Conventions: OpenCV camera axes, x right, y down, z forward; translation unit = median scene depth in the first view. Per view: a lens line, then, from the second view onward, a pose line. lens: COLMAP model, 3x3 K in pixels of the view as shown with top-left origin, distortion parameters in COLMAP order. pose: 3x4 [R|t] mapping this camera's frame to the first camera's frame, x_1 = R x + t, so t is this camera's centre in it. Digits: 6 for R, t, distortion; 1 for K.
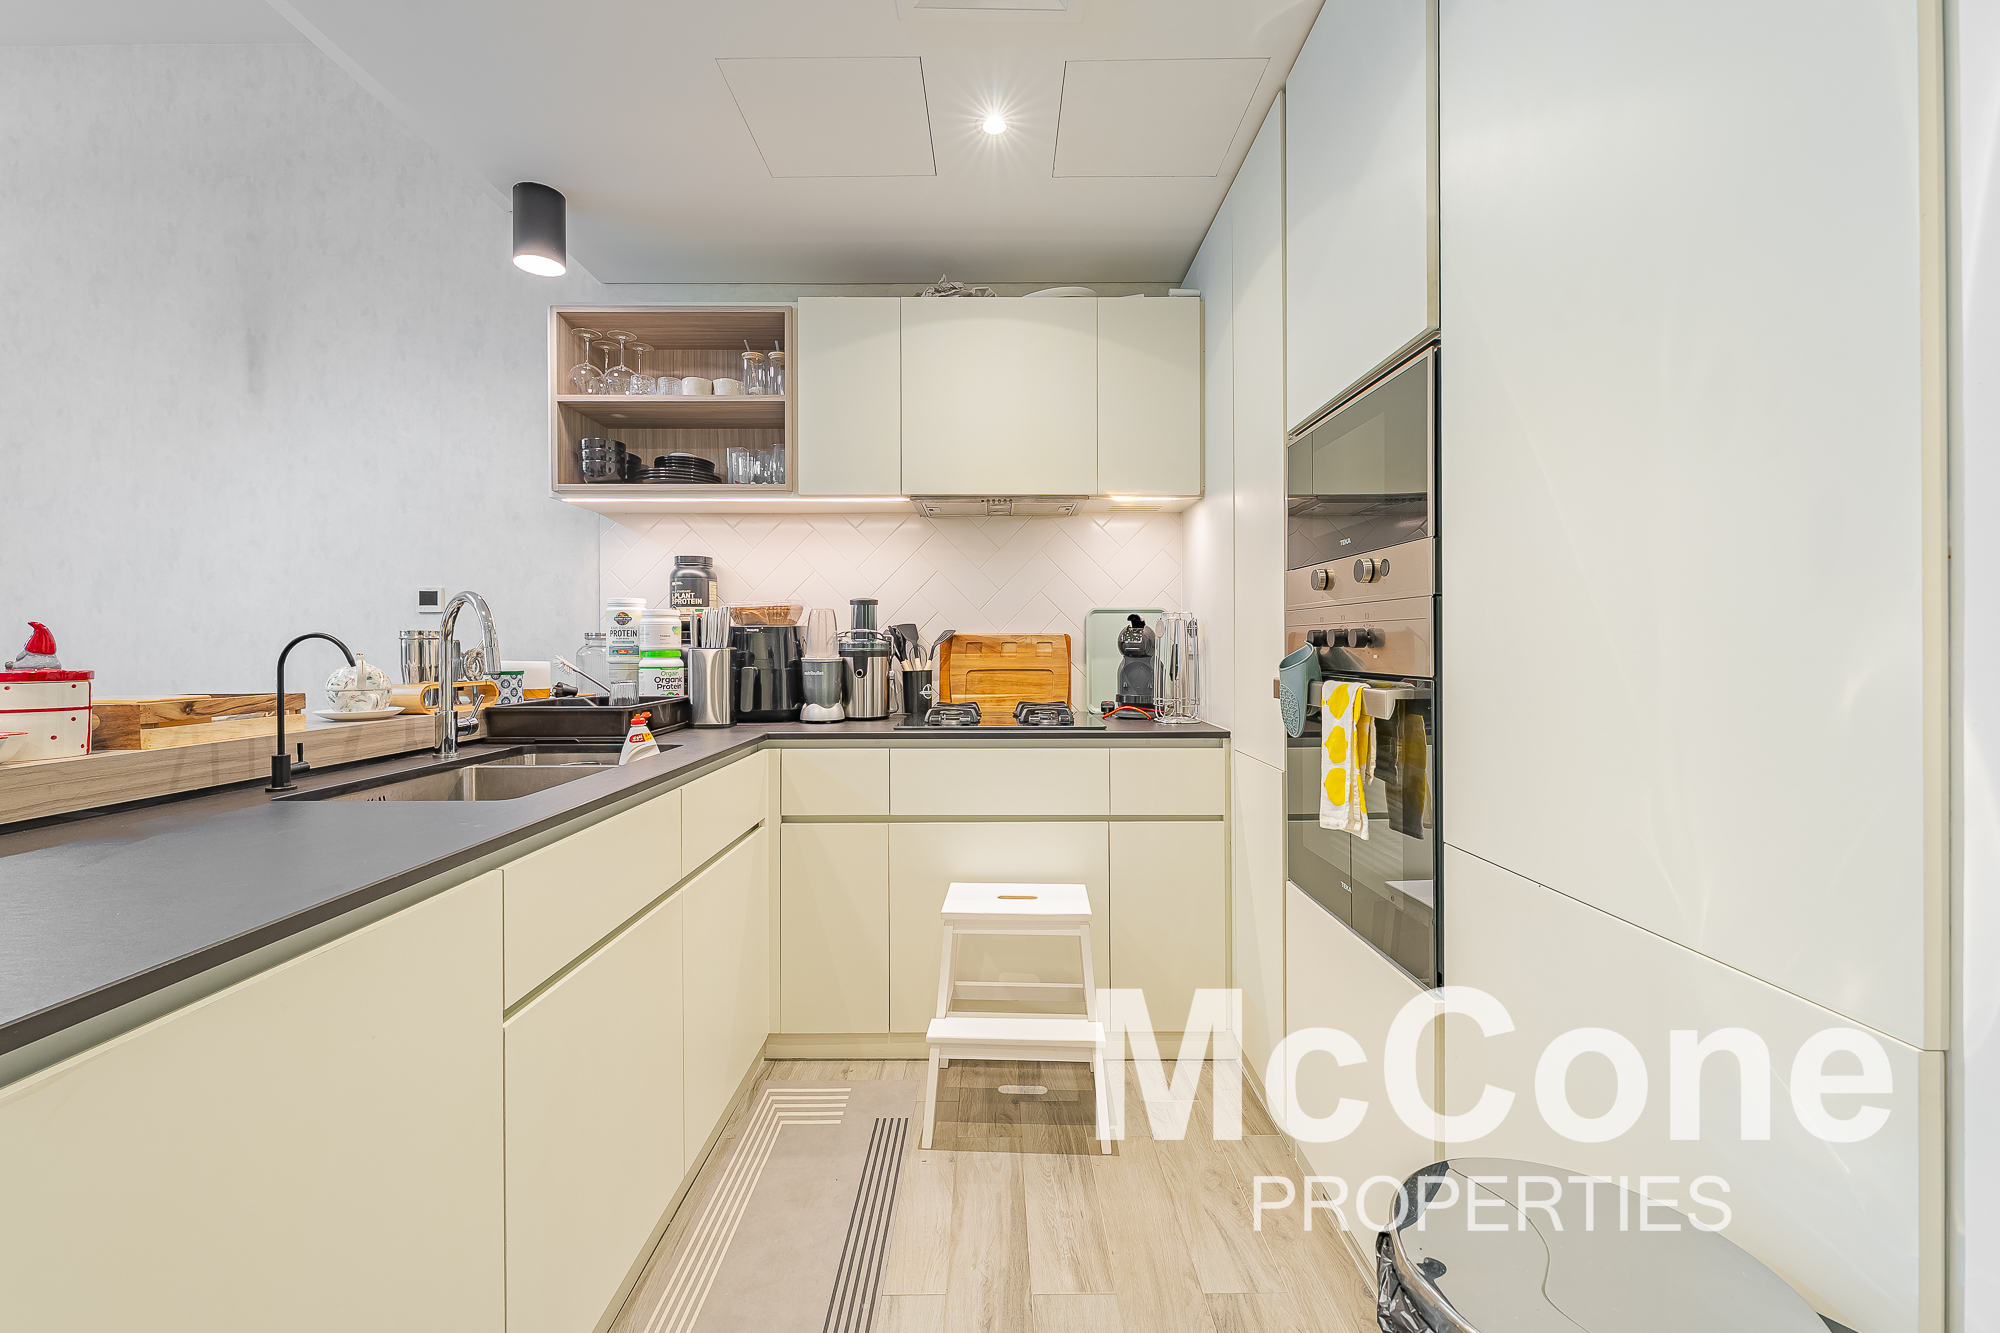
lens RADIAL K [[807.7, 0, 1001.0], [0, 807.7, 655.8], [0, 0, 1]] dist [0.000833, 0.000040]
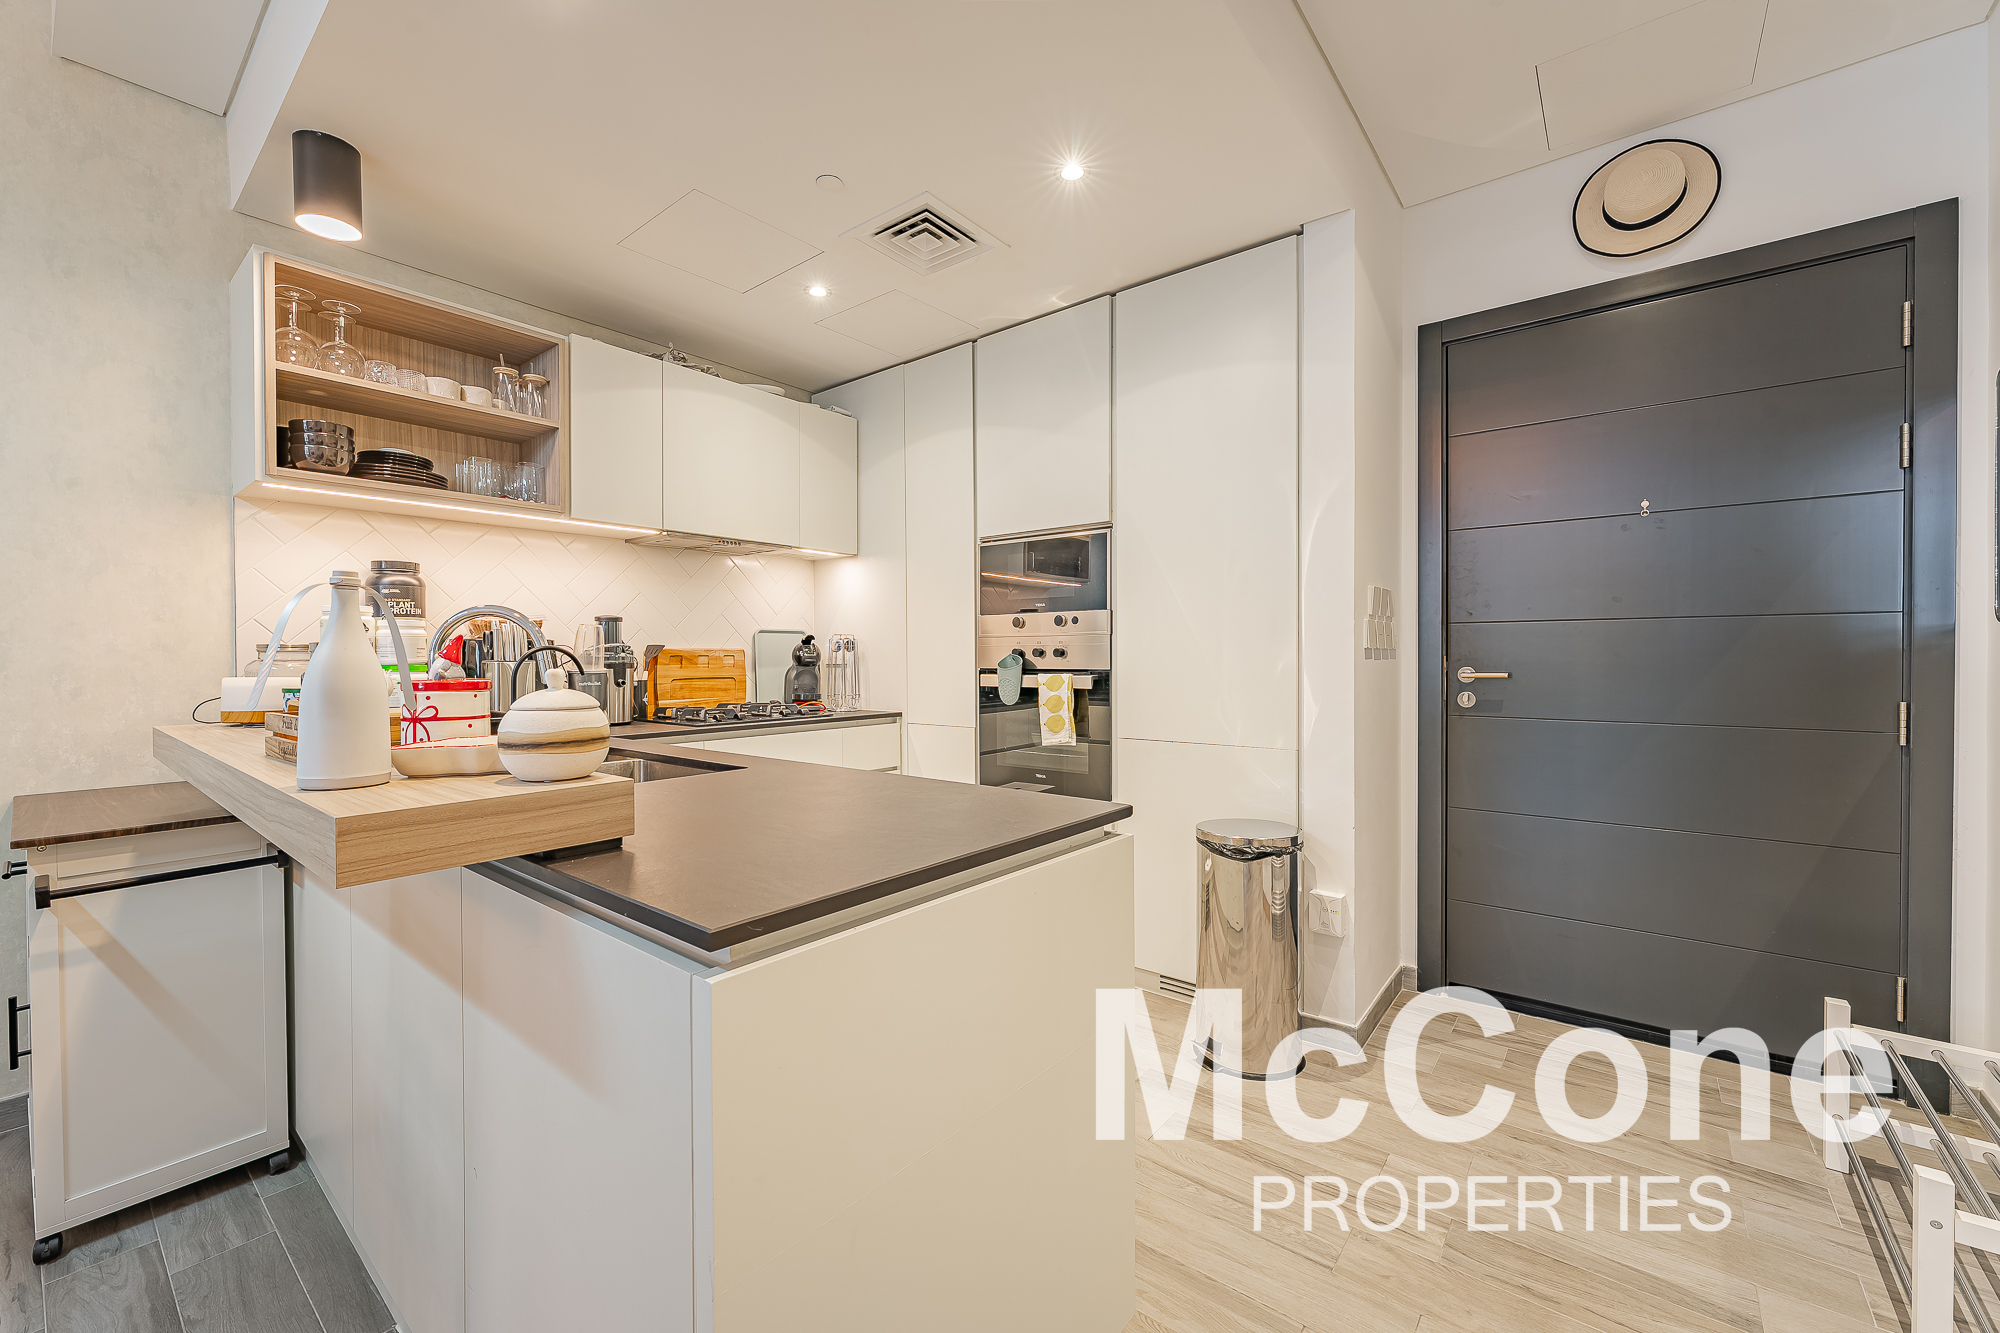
lens RADIAL K [[786.9, 0, 980.8], [0, 786.9, 667.3], [0, 0, 1]] dist [-0.010030, 0.000158]
pose [[0.637787, -0.010918, 0.770136, -0.670442], [0.013179, 0.999908, 0.003262, 0.002784], [-0.770100, 0.008069, 0.637872, -0.074747]]
